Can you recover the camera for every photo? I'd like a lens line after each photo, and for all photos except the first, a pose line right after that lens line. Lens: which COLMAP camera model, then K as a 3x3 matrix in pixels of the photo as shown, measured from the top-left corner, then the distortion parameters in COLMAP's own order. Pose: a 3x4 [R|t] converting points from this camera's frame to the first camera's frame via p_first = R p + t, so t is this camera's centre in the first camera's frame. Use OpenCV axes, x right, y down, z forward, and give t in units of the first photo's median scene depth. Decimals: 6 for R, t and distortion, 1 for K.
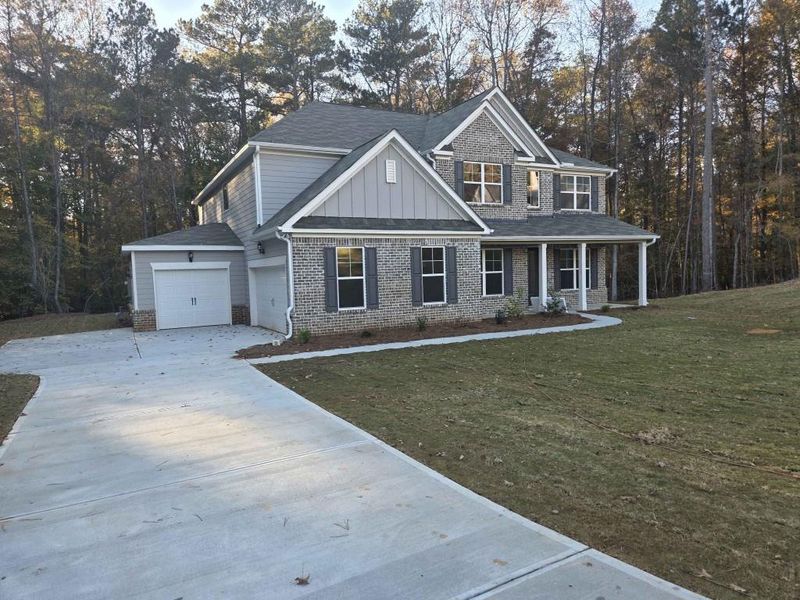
lens RADIAL K [[538.0, 0, 400.0], [0, 538.0, 300.0], [0, 0, 1]] dist [0.026516, -0.006779]
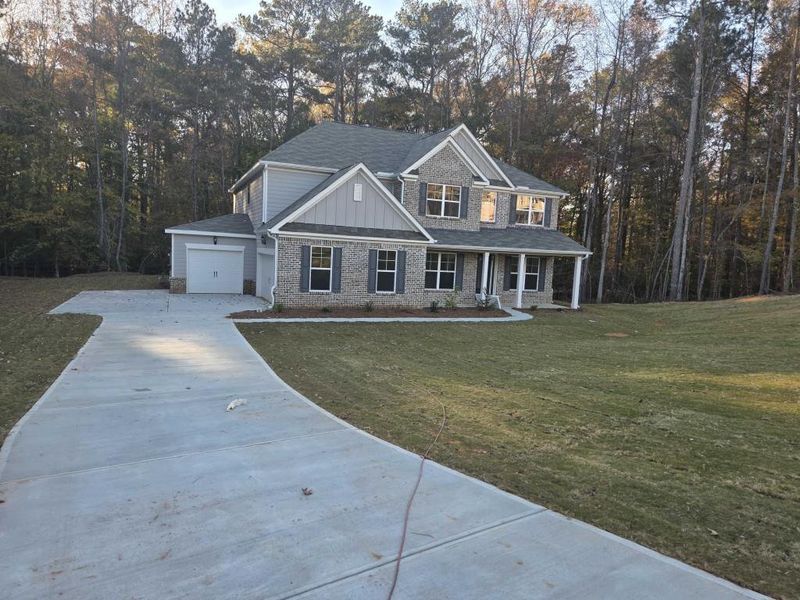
lens RADIAL K [[542.3, 0, 400.0], [0, 542.3, 300.0], [0, 0, 1]] dist [0.060470, -0.030503]
pose [[0.992161, 0.089875, -0.086830, 0.180503], [-0.086753, 0.995463, 0.039090, -0.025001], [0.089949, -0.031251, 0.995456, -0.280773]]
